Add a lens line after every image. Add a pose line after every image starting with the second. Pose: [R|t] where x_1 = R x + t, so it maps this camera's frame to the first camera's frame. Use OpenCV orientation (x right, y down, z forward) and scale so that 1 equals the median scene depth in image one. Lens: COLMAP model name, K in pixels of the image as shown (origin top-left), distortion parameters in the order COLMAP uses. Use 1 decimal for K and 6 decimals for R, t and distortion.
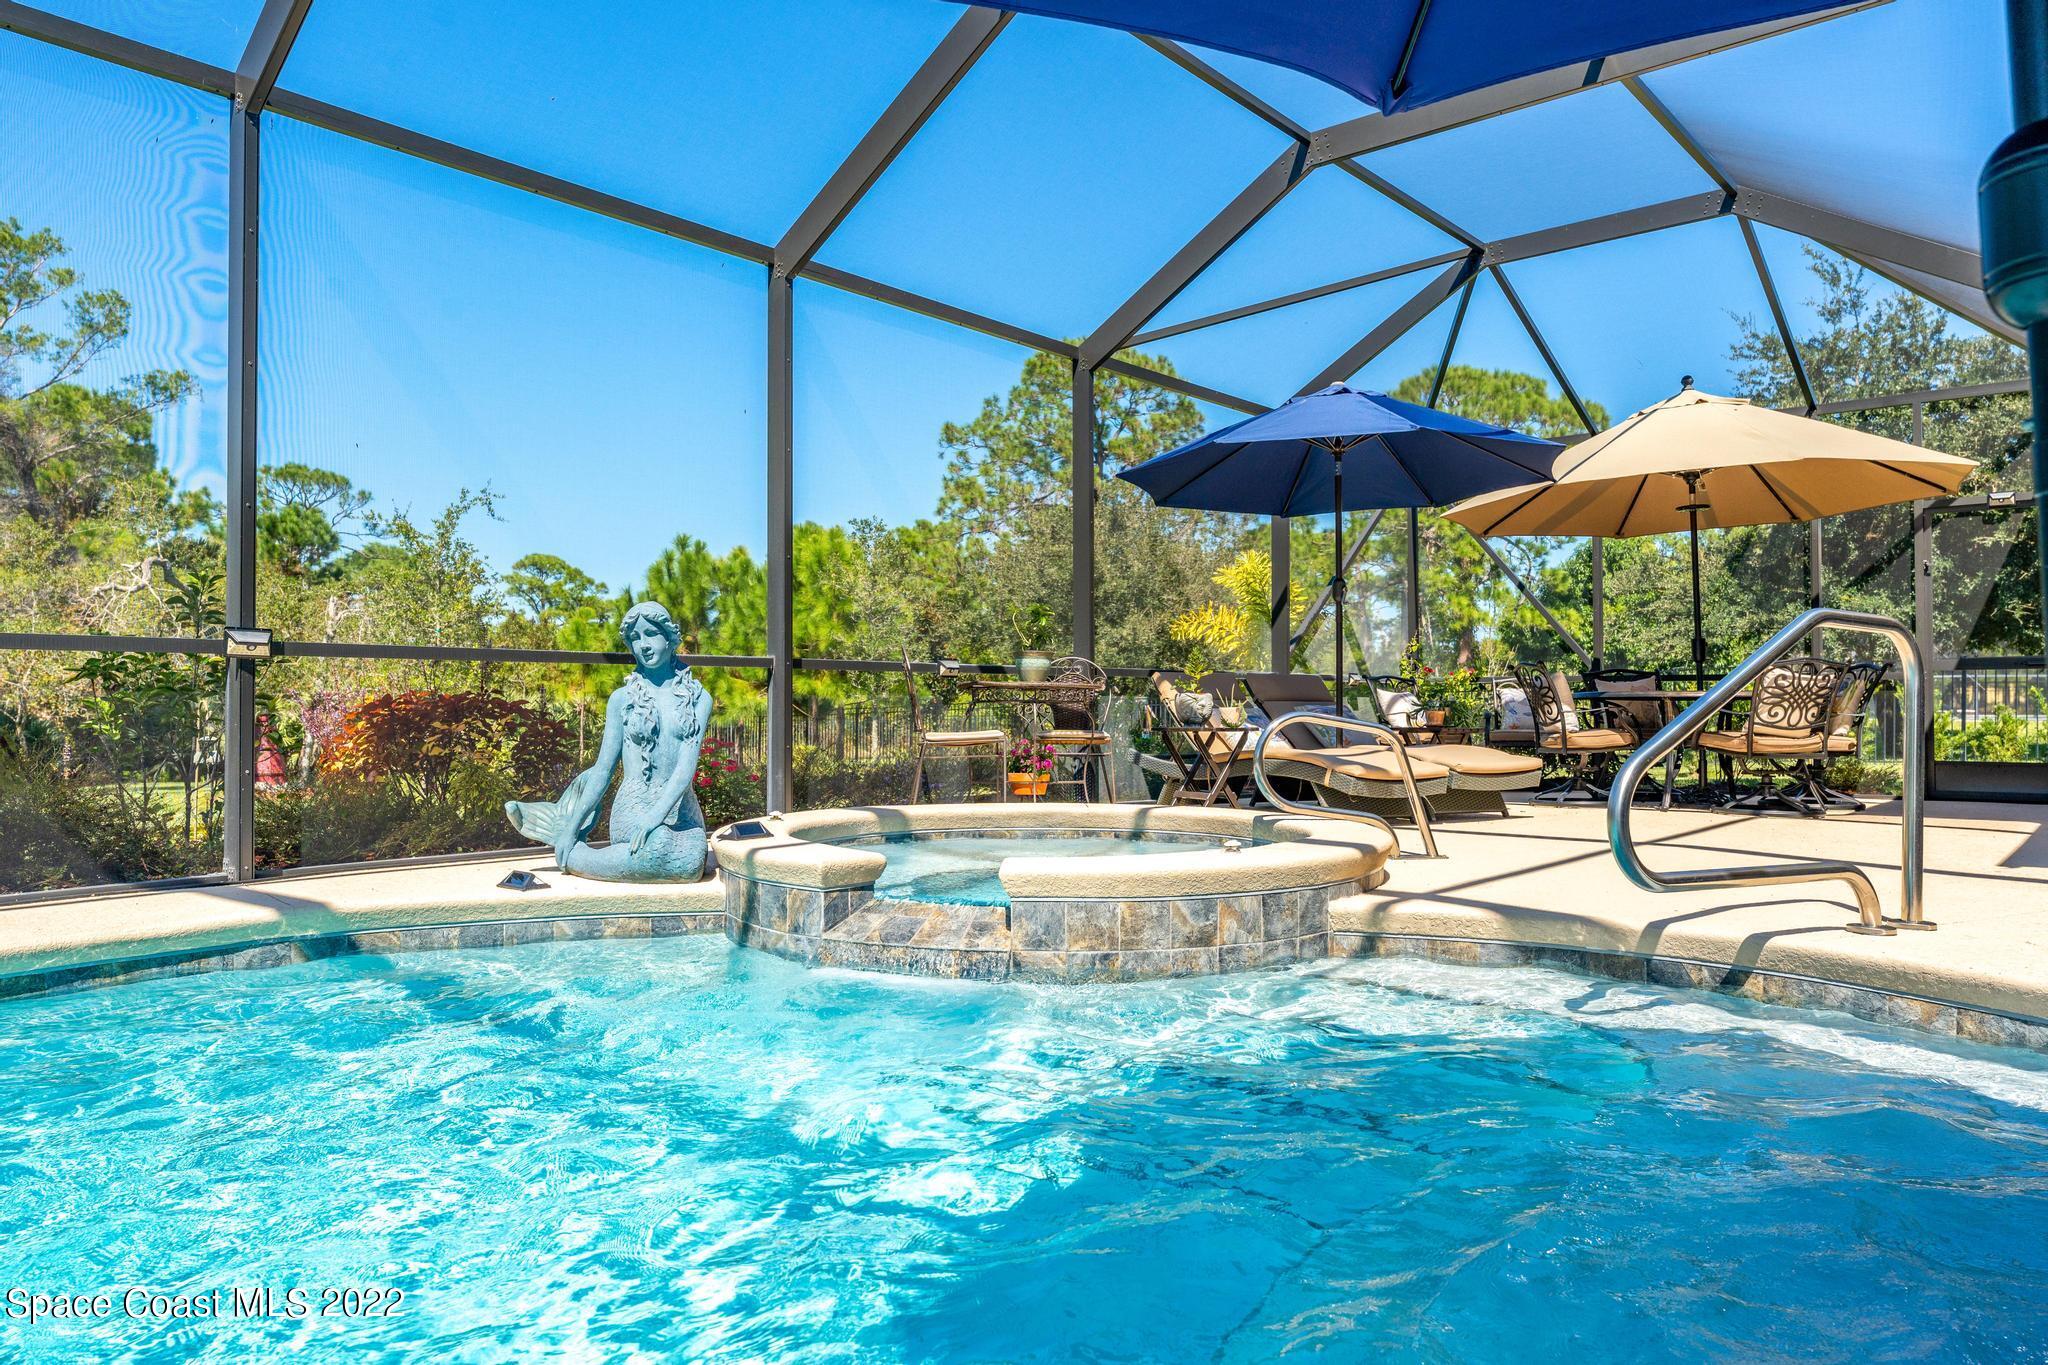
lens RADIAL K [[1355.0, 0, 1027.2], [0, 1355.0, 688.3], [0, 0, 1]] dist [-0.003319, -0.003125]
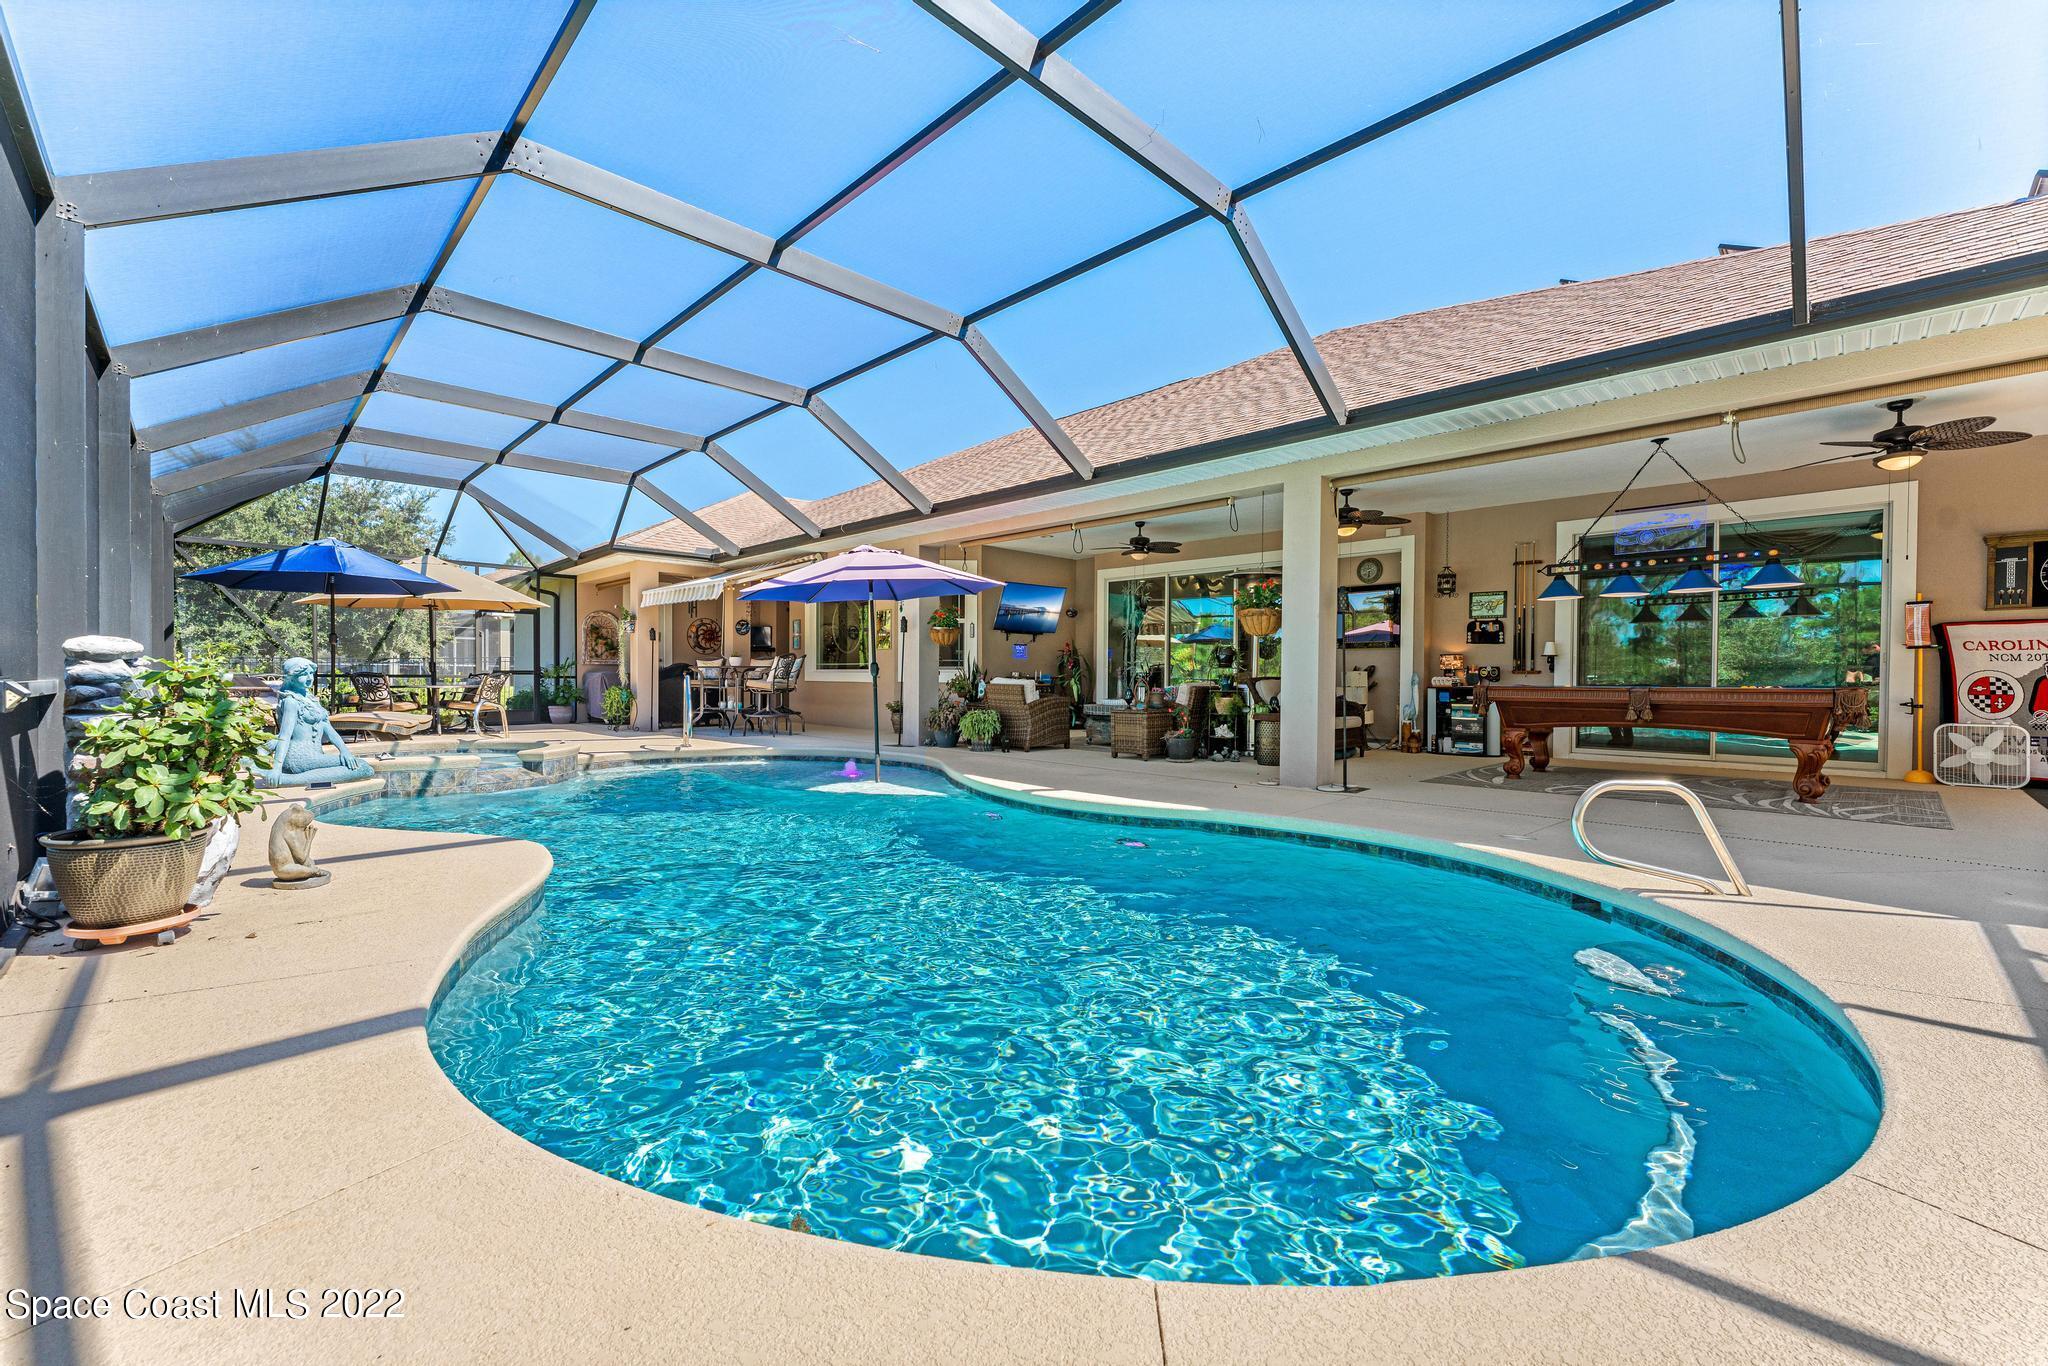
lens RADIAL K [[823.6, 0, 1029.3], [0, 823.6, 686.2], [0, 0, 1]] dist [0.001085, 0.000169]
pose [[0.081046, -0.009864, 0.996662, -0.826054], [-0.016720, 0.999797, 0.011255, -0.030451], [-0.996570, -0.017577, 0.080865, -0.146950]]
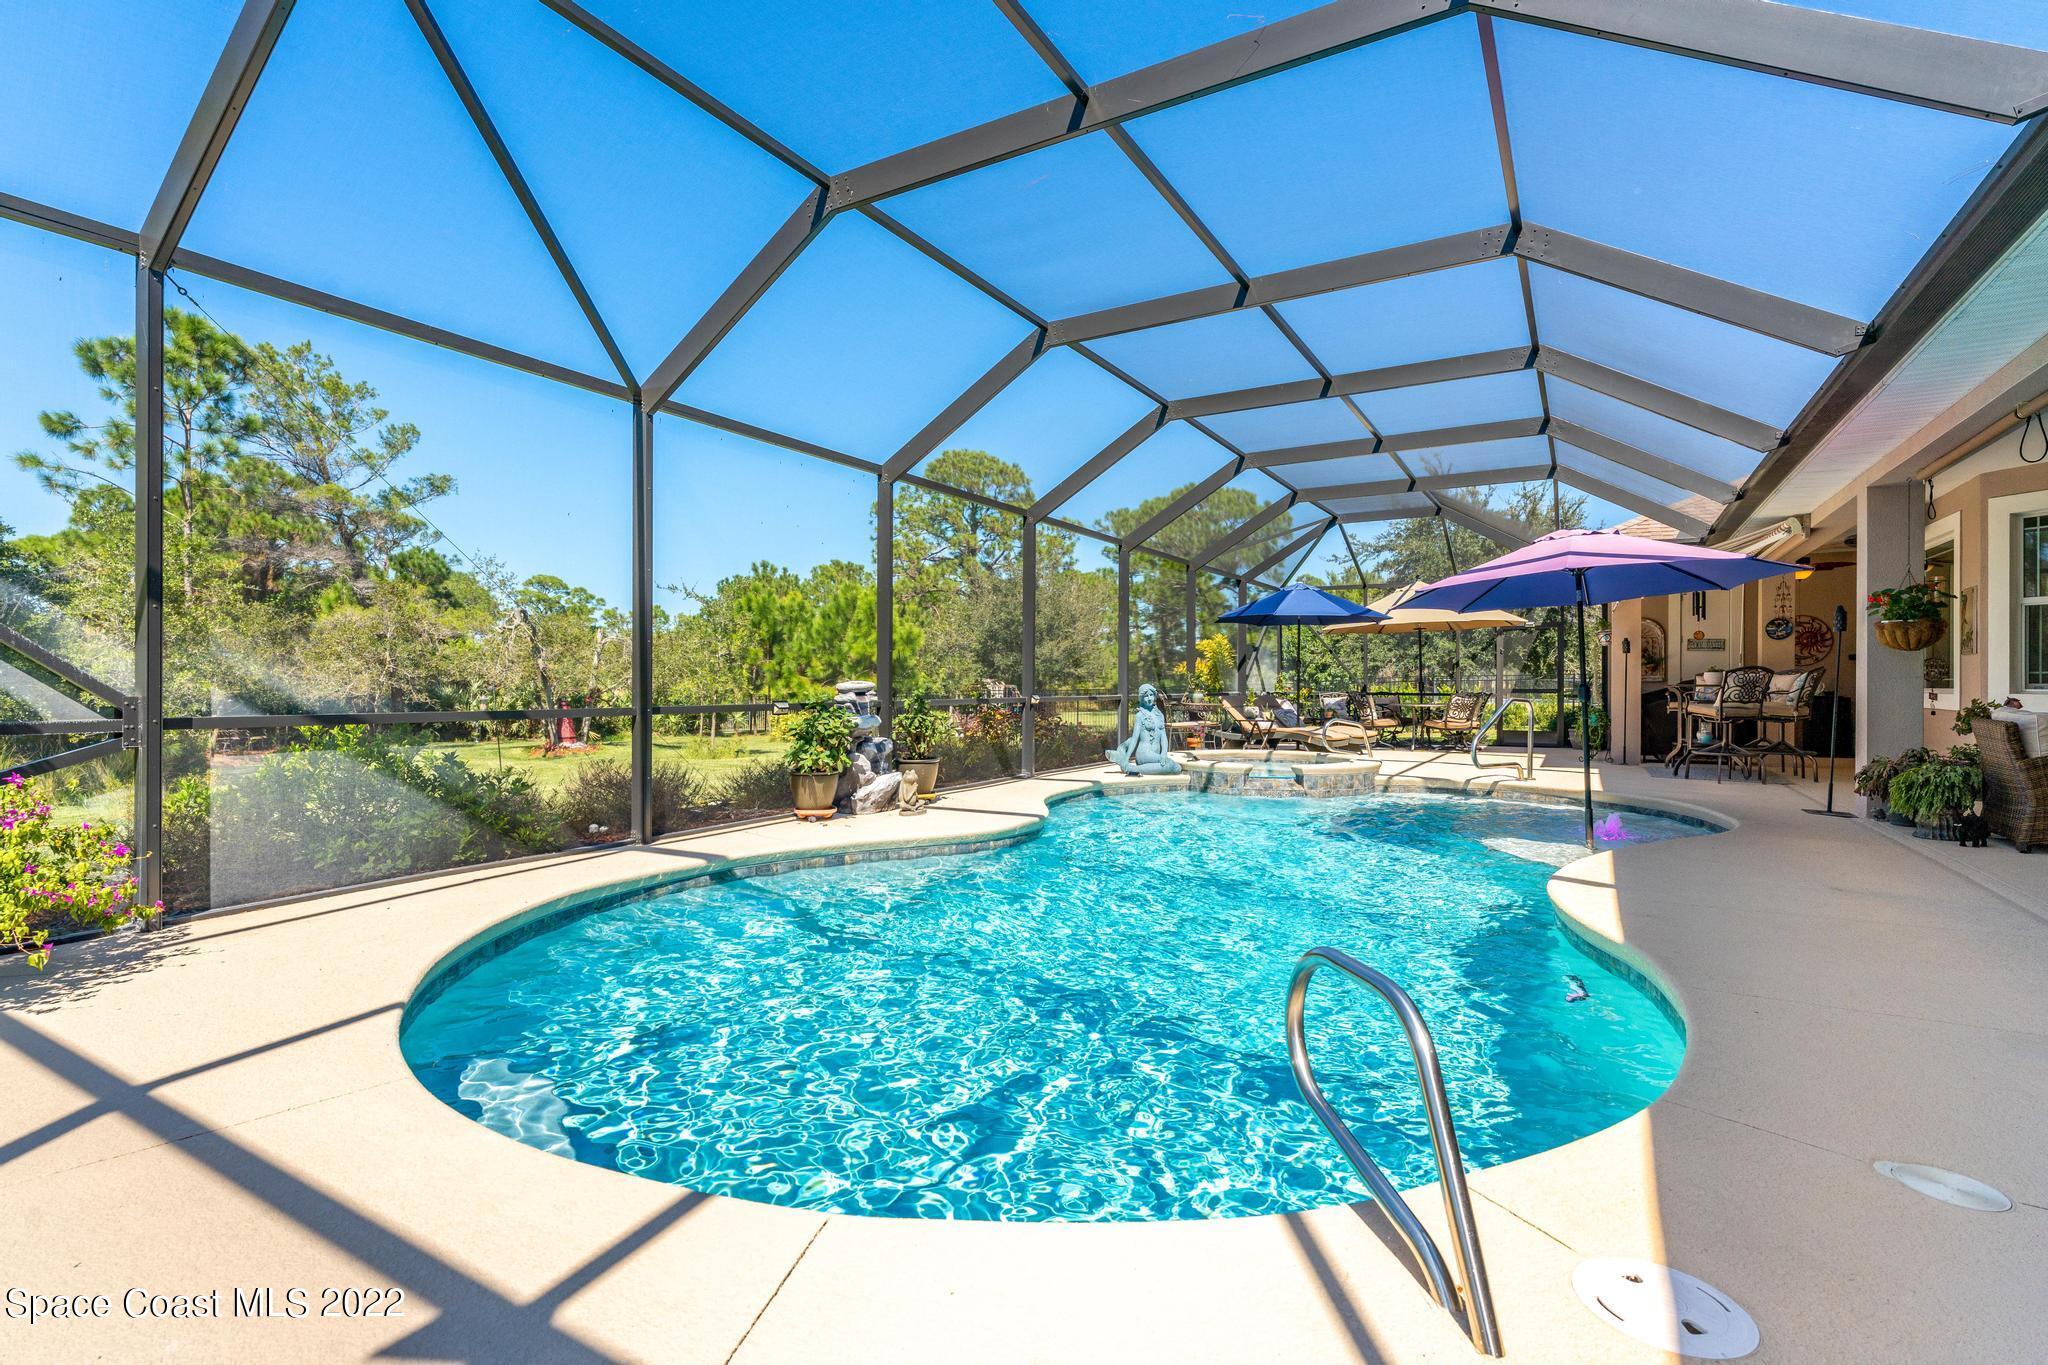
lens RADIAL K [[965.5, 0, 1025.2], [0, 965.5, 672.8], [0, 0, 1]] dist [-0.003056, -0.000429]
pose [[0.986176, 0.007516, 0.165533, -0.506800], [-0.007718, 0.999970, 0.000577, -0.050243], [-0.165524, -0.001847, 0.986204, -0.615145]]
